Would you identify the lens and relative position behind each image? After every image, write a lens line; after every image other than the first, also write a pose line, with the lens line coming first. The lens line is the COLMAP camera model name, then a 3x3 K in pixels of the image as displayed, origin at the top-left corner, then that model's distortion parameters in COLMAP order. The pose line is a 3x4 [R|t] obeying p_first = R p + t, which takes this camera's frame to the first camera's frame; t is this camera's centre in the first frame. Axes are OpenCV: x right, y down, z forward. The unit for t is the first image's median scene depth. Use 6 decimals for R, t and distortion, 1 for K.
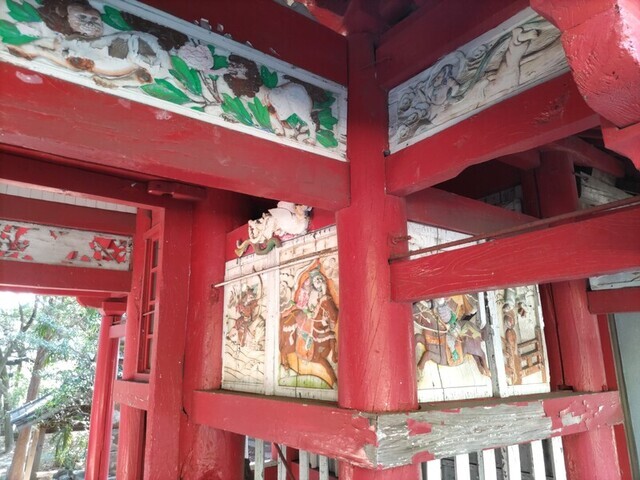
lens RADIAL K [[479.5, 0, 320.0], [0, 479.5, 240.0], [0, 0, 1]] dist [0.006910, -0.004667]
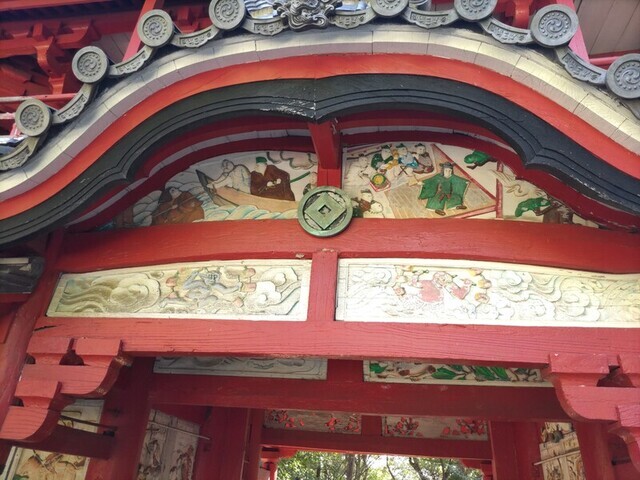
lens RADIAL K [[479.5, 0, 320.0], [0, 479.5, 240.0], [0, 0, 1]] dist [0.006910, -0.004667]
pose [[0.705848, -0.281396, -0.650073, 0.637376], [0.096387, 0.947329, -0.305412, -0.226873], [0.701775, 0.152916, 0.695794, -0.694764]]
